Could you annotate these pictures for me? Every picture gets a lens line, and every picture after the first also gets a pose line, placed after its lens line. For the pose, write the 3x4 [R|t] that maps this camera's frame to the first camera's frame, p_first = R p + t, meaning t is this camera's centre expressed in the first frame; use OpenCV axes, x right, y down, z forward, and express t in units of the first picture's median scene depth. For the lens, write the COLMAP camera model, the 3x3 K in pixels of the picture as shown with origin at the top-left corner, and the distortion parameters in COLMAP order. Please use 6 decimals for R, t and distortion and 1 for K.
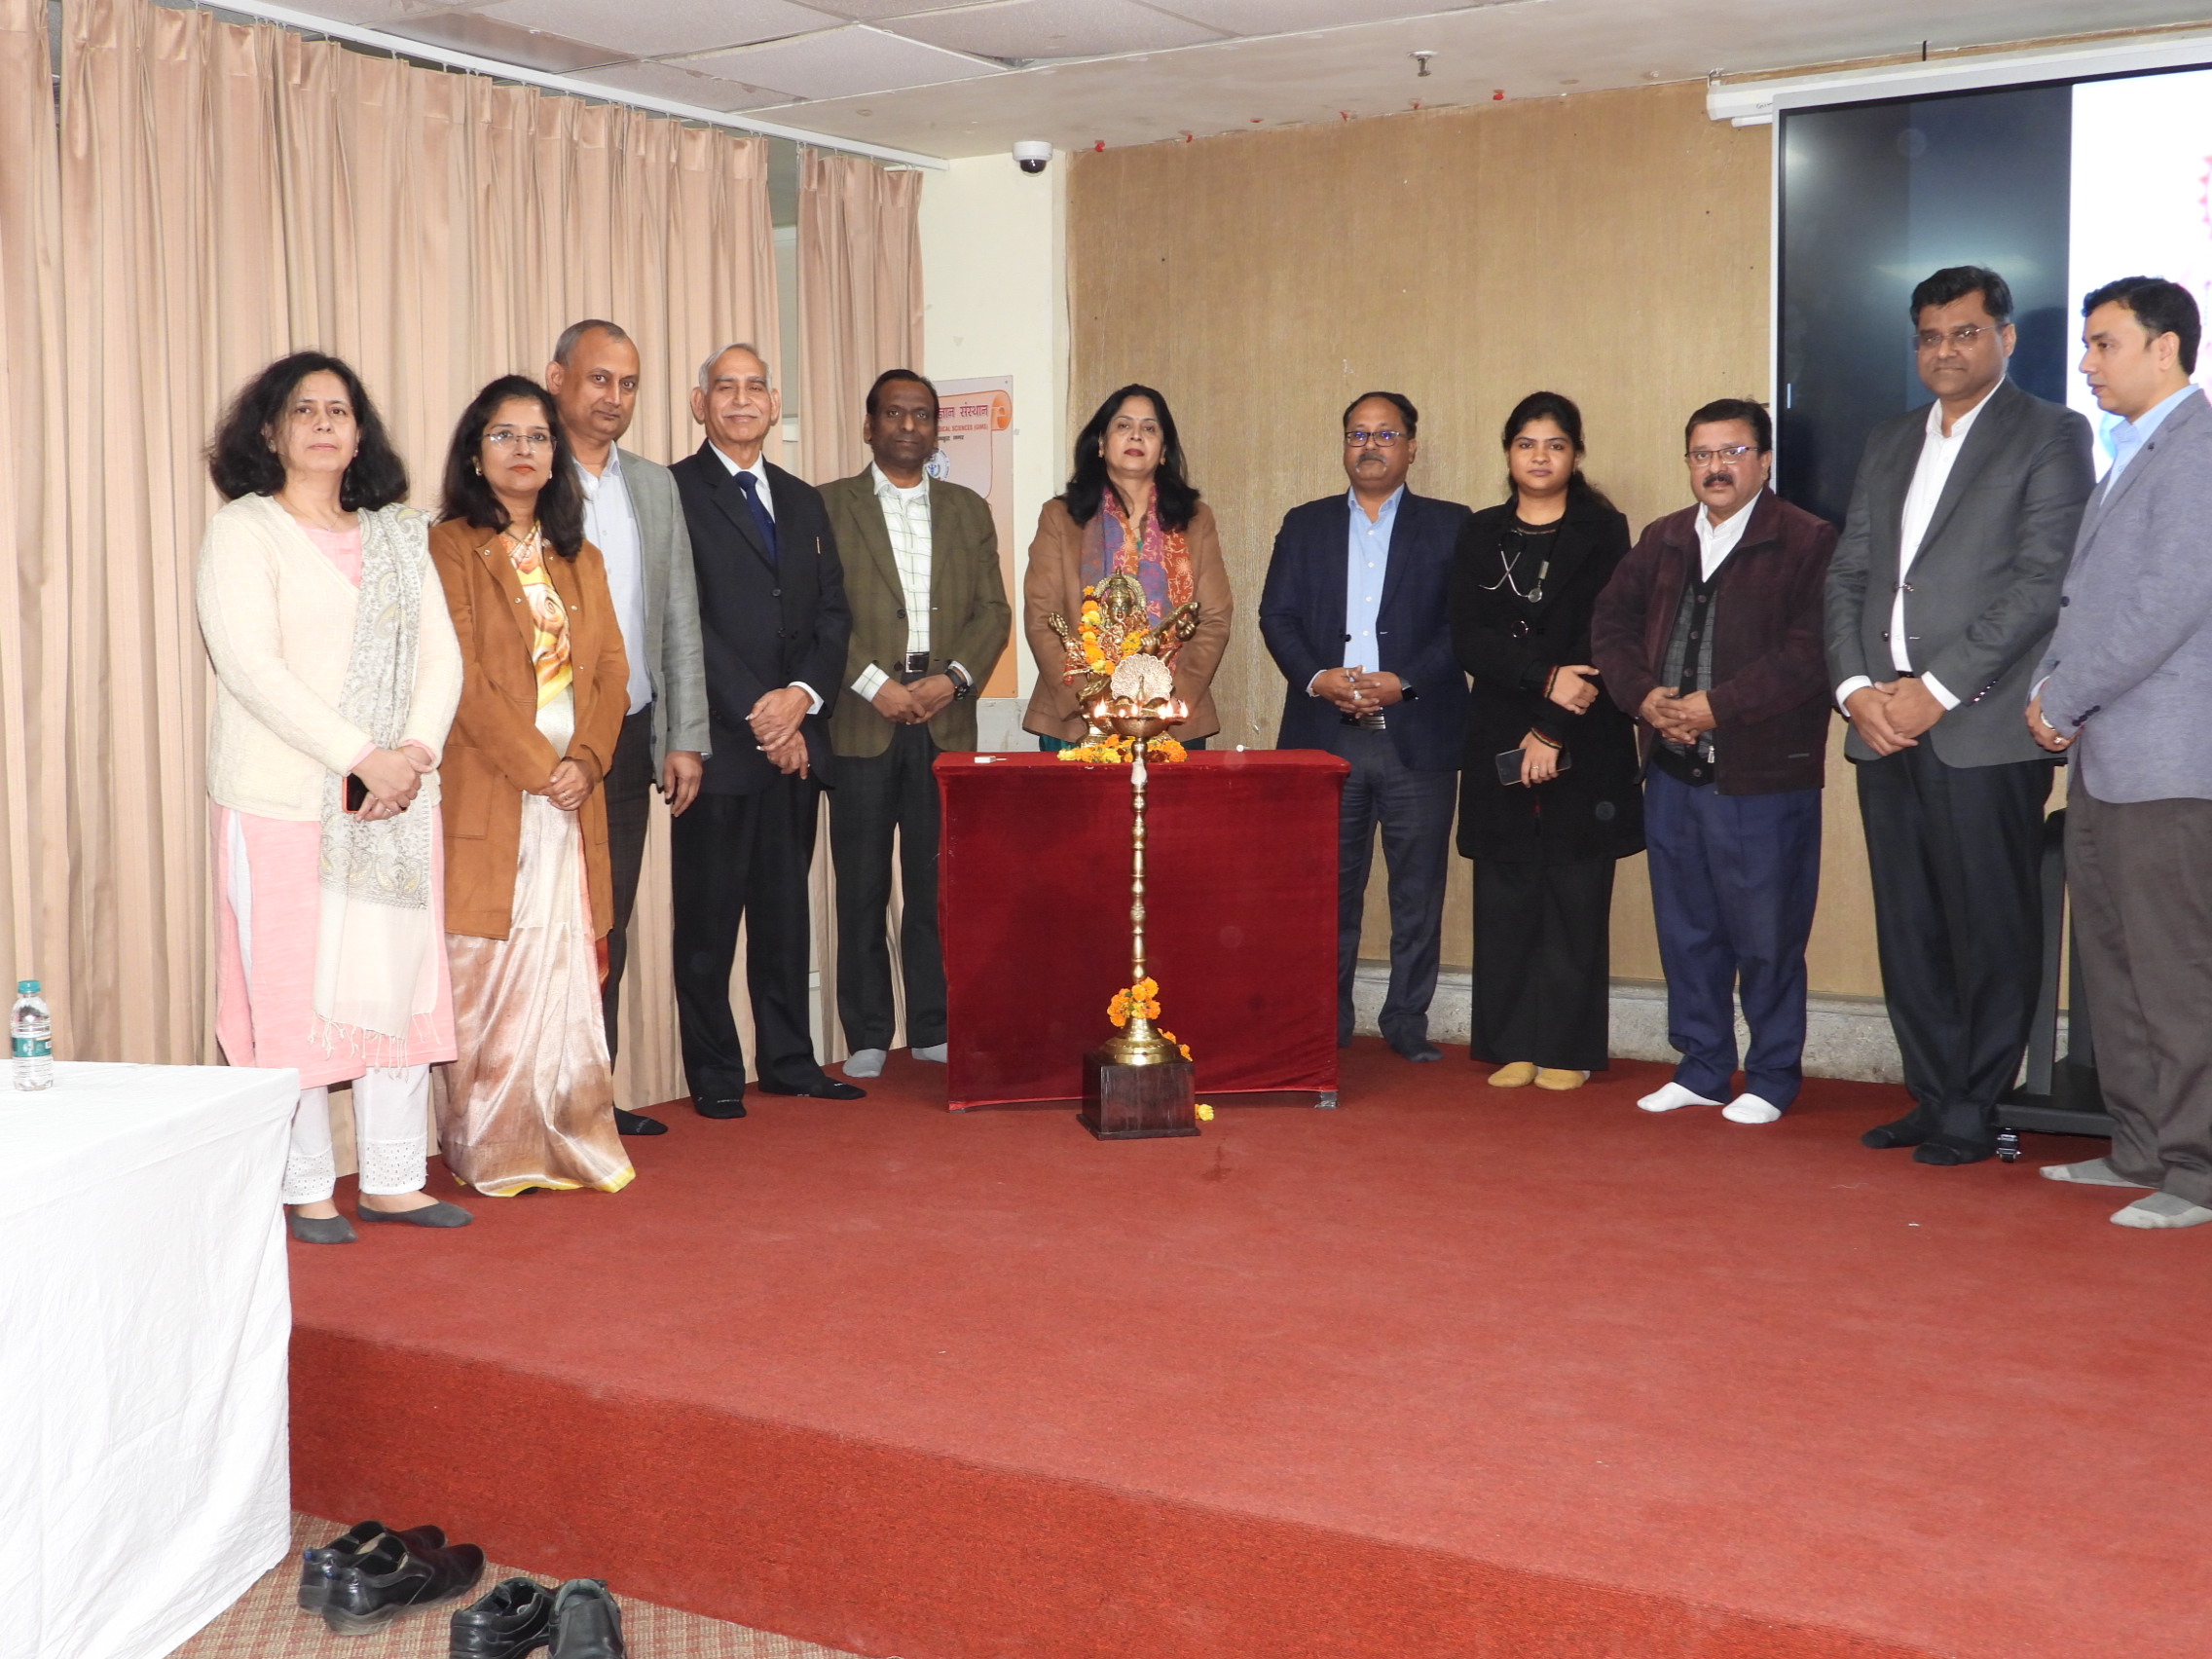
lens RADIAL K [[2667.3, 0, 1106.0], [0, 2667.3, 829.5], [0, 0, 1]] dist [-0.004994, 0.012990]
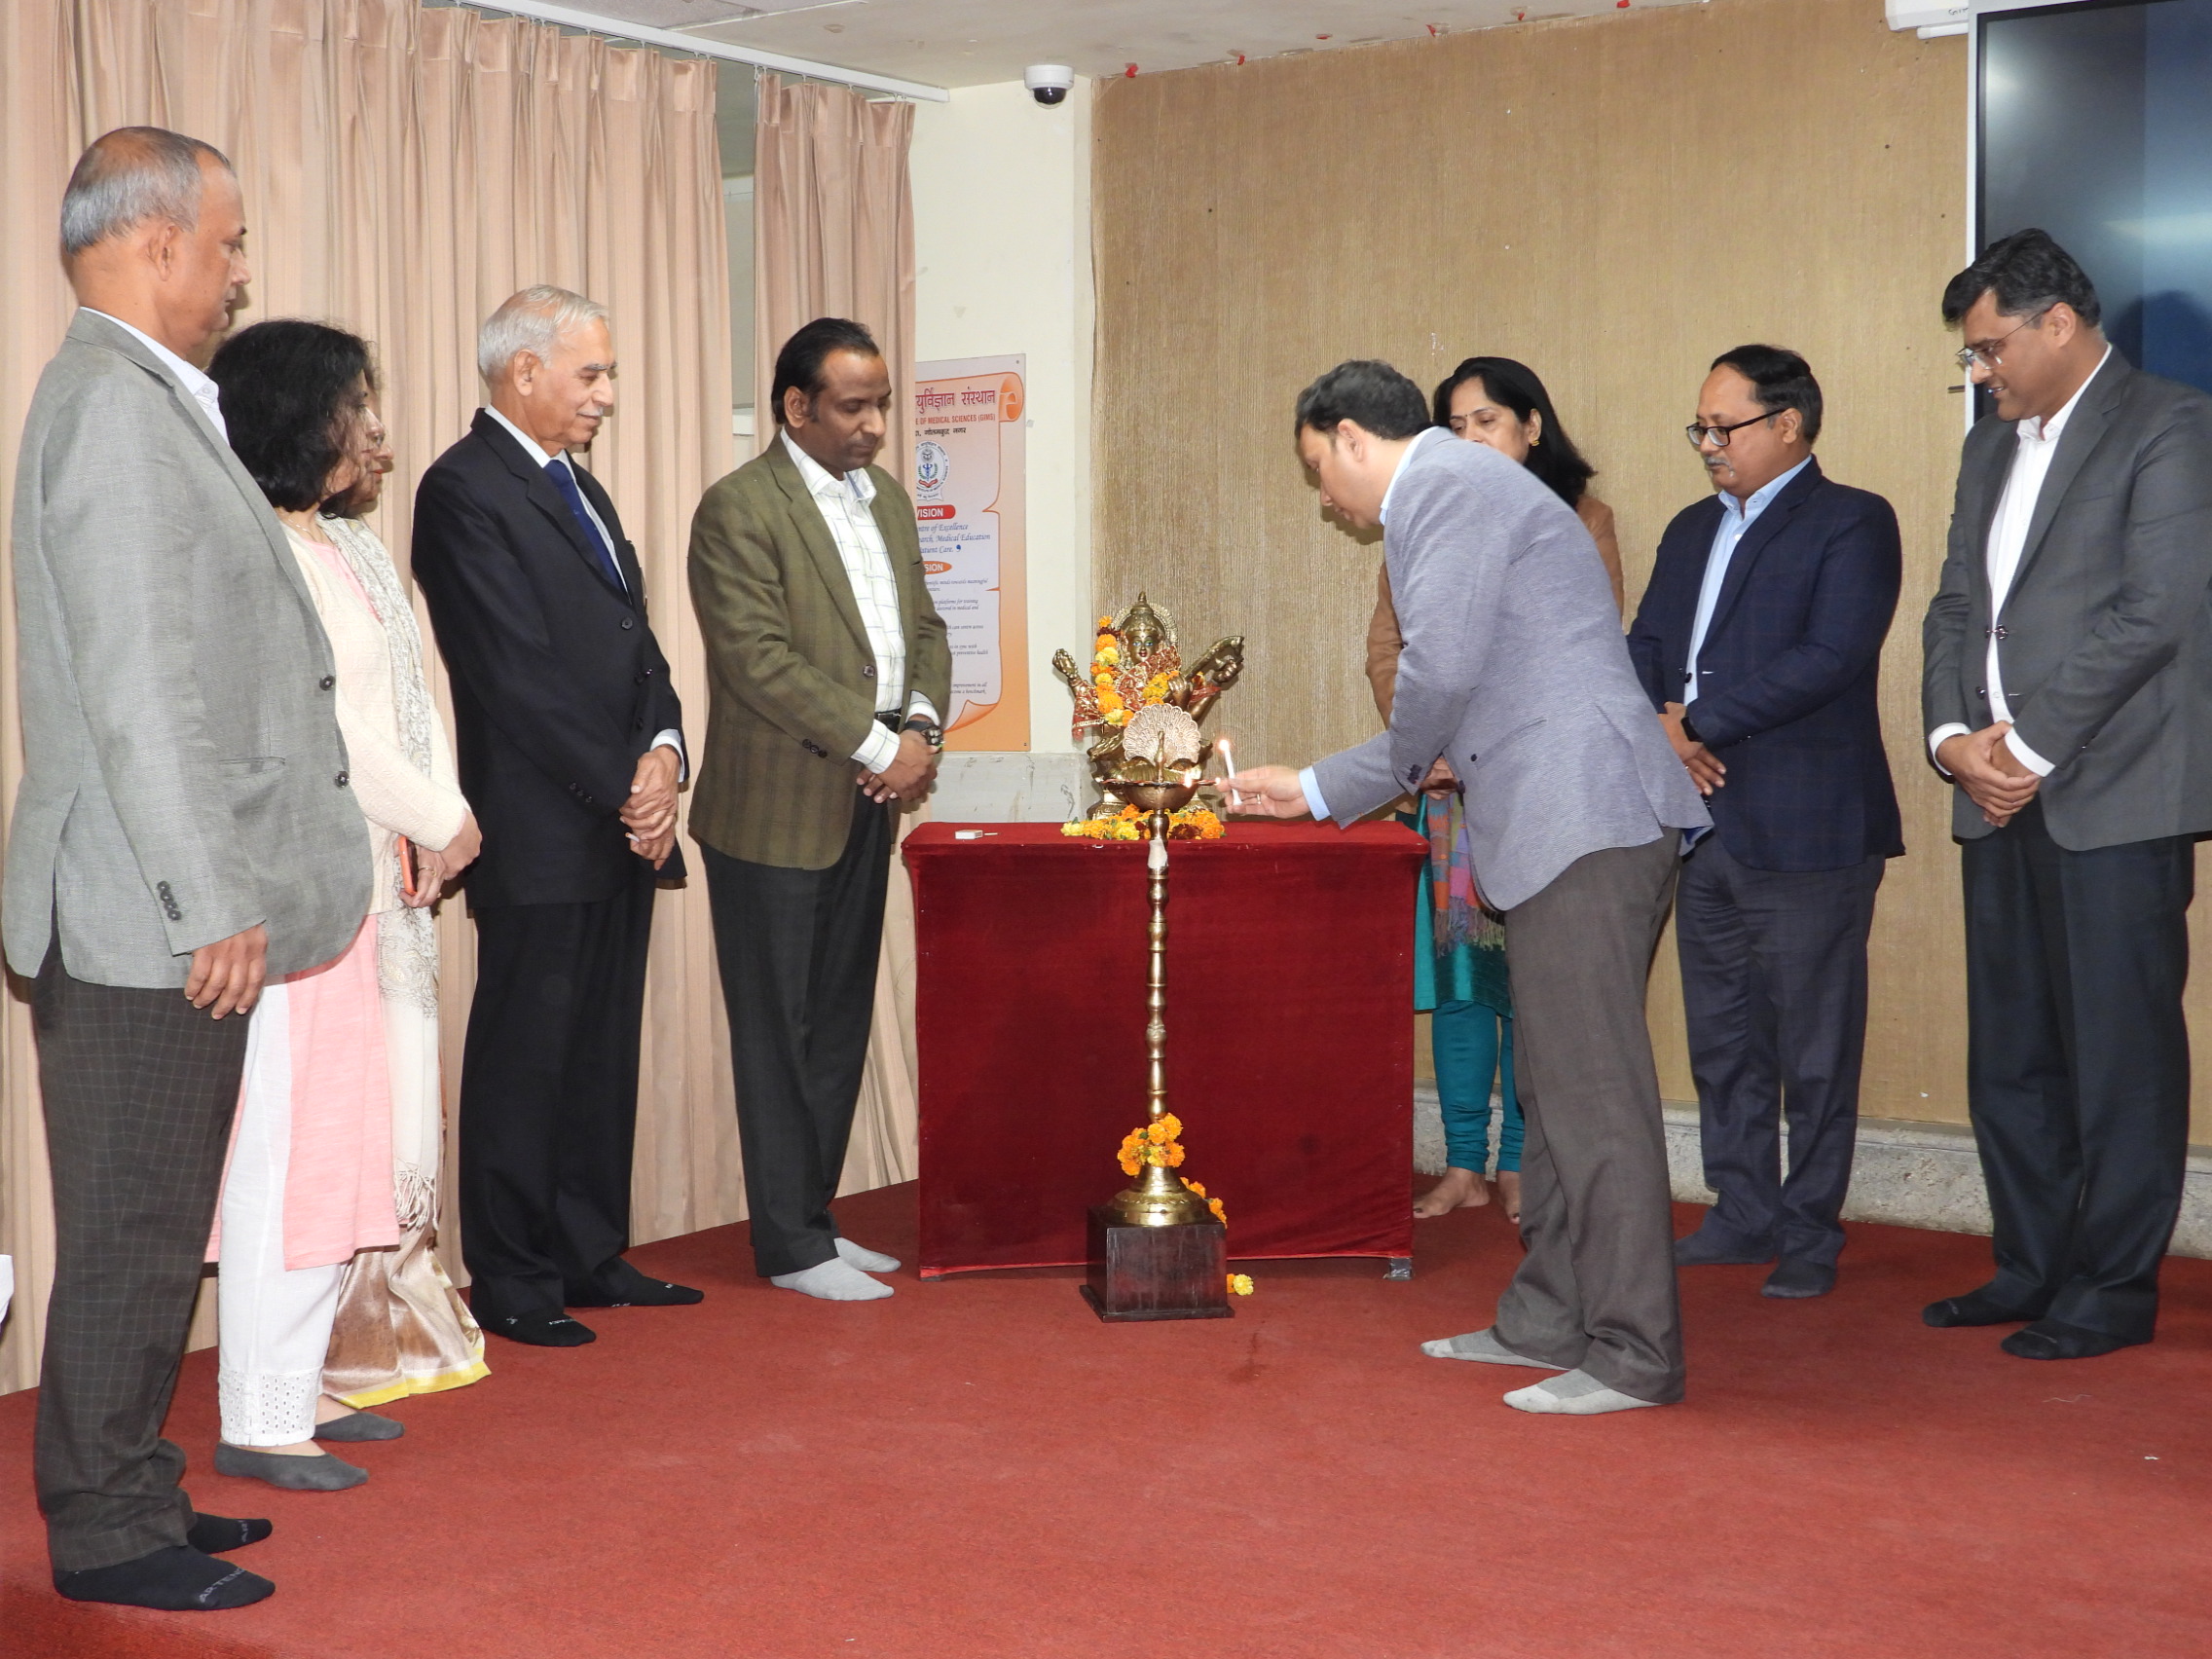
lens RADIAL K [[3079.7, 0, 1106.0], [0, 3079.7, 829.5], [0, 0, 1]] dist [-0.002942, 0.005587]
pose [[0.999449, 0.003493, -0.033010, 0.026981], [-0.004060, 0.999845, -0.017111, -0.012870], [0.032945, 0.017236, 0.999309, 0.089197]]
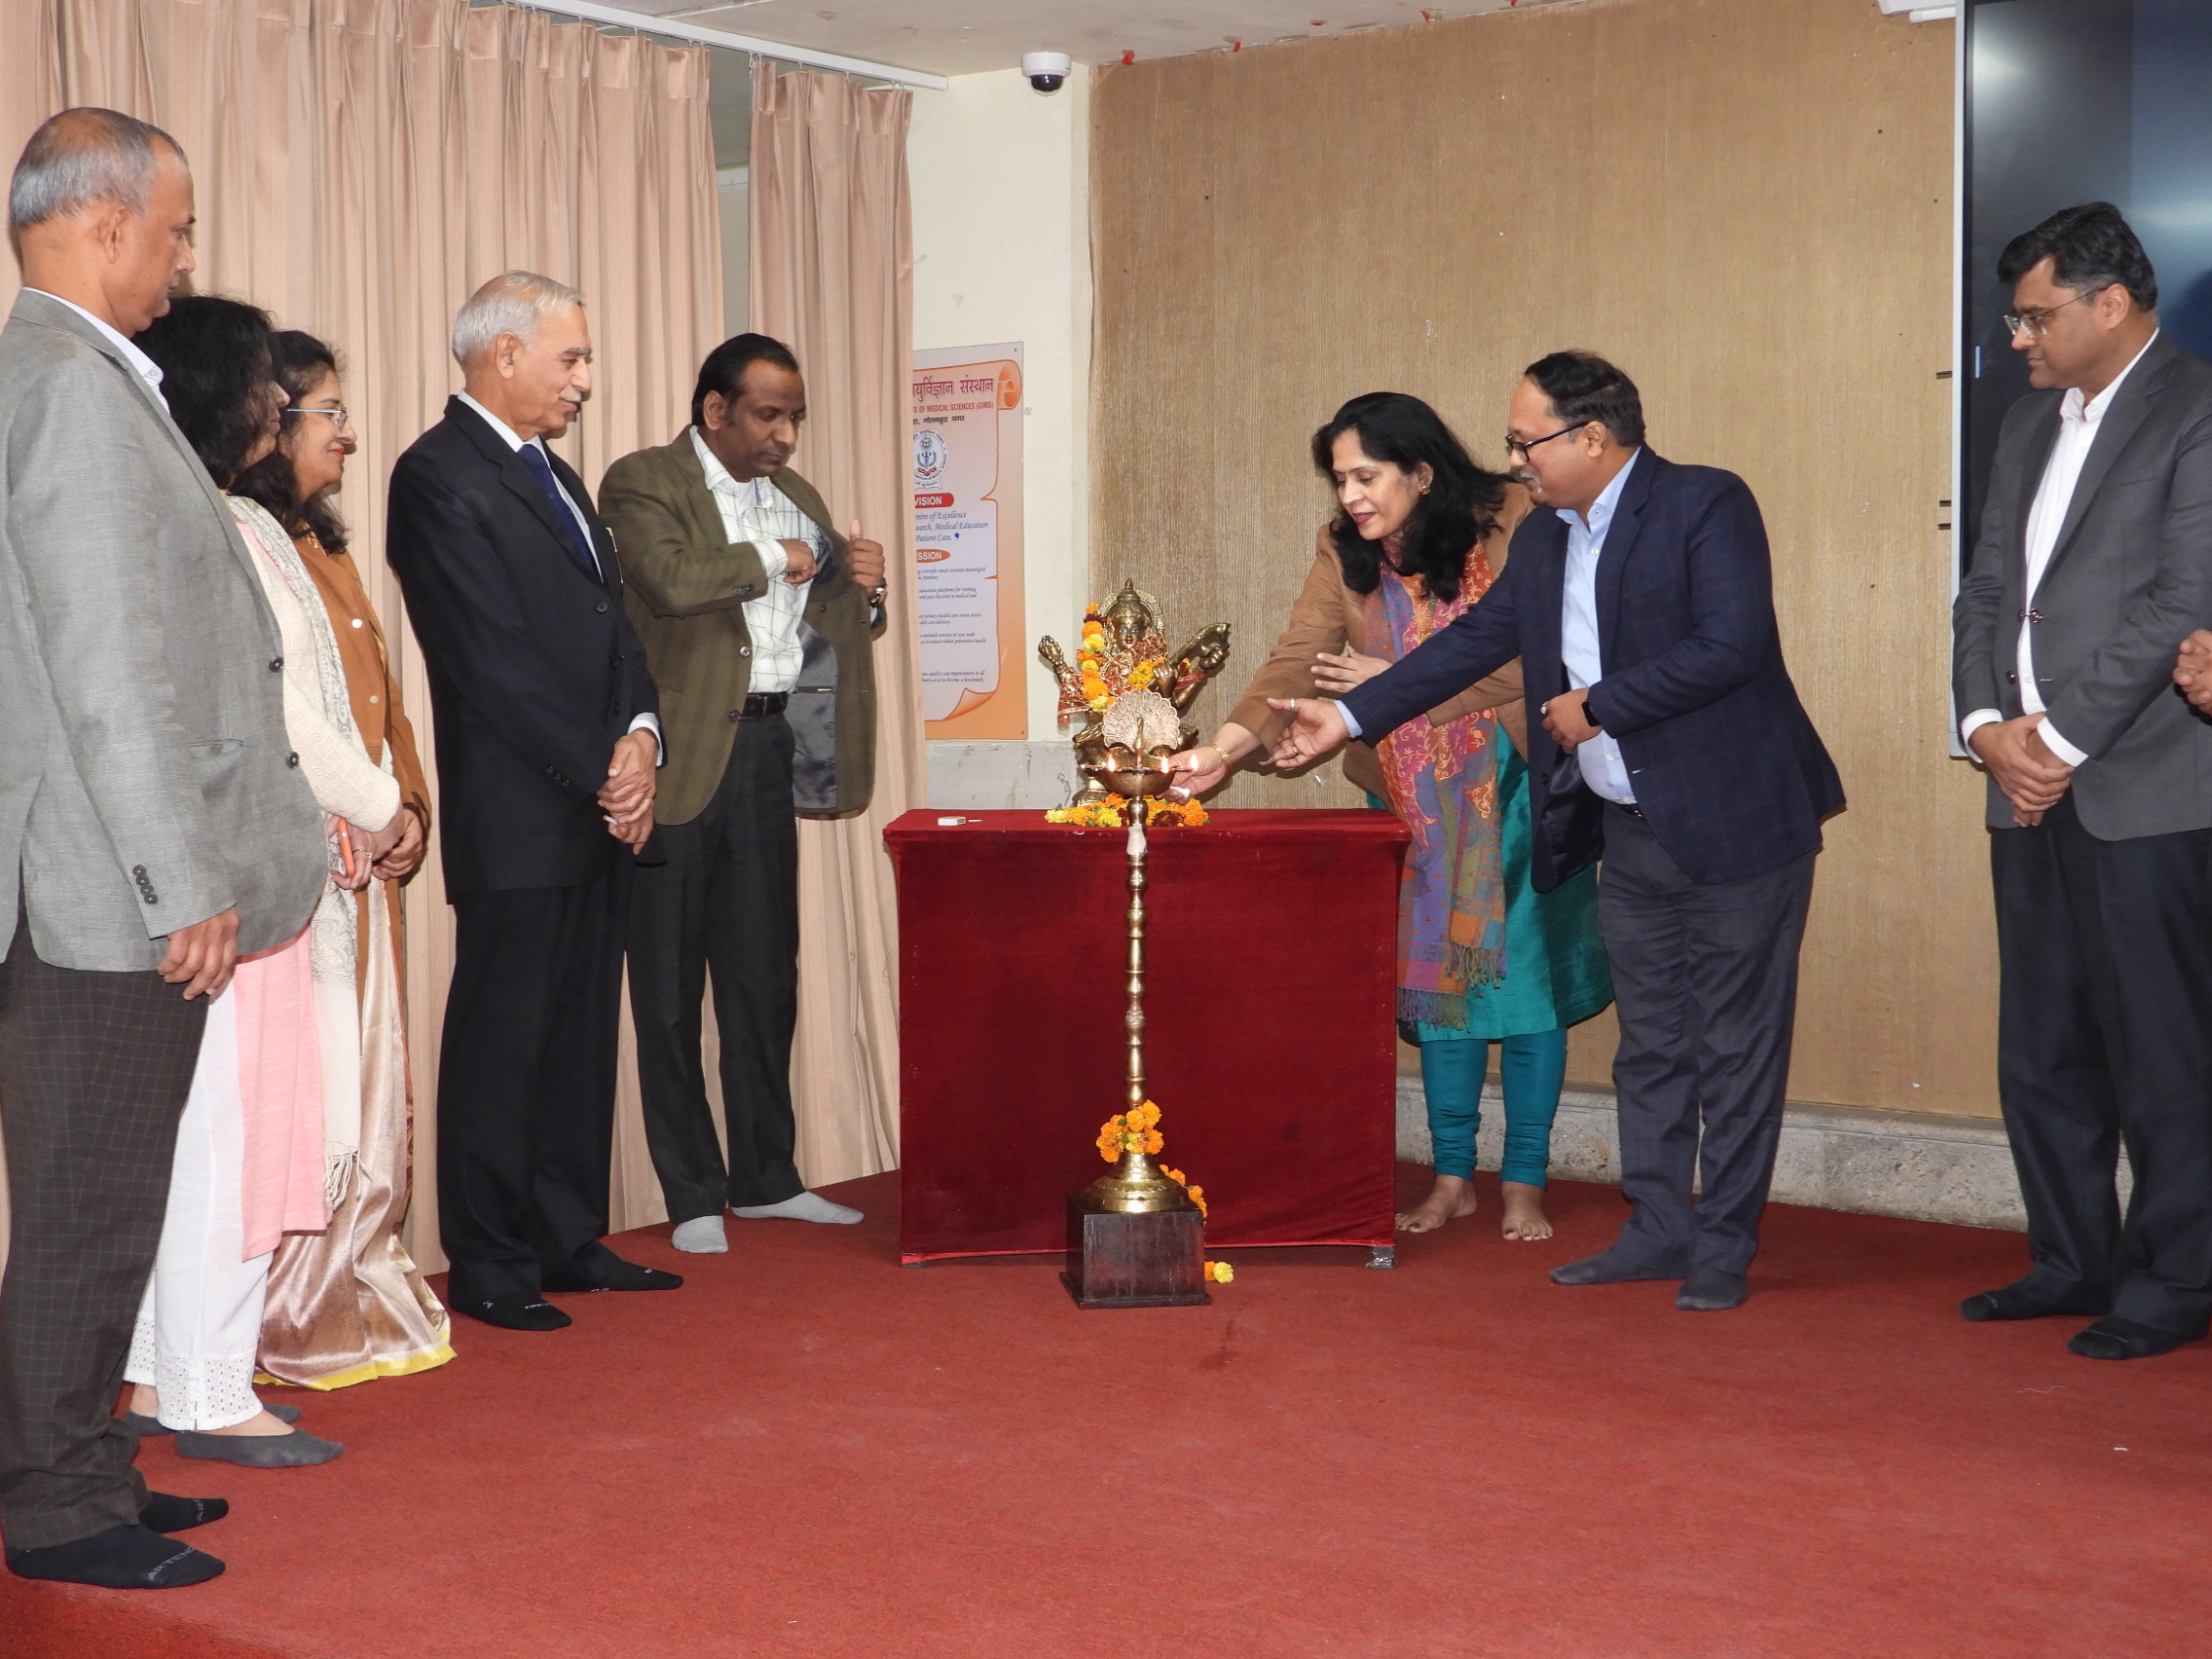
lens RADIAL K [[3079.7, 0, 1106.0], [0, 3079.7, 829.5], [0, 0, 1]] dist [-0.002942, 0.005587]
pose [[0.998774, 0.005501, -0.049189, 0.047722], [-0.006259, 0.999864, -0.015264, -0.010594], [0.049098, 0.015553, 0.998673, 0.091447]]
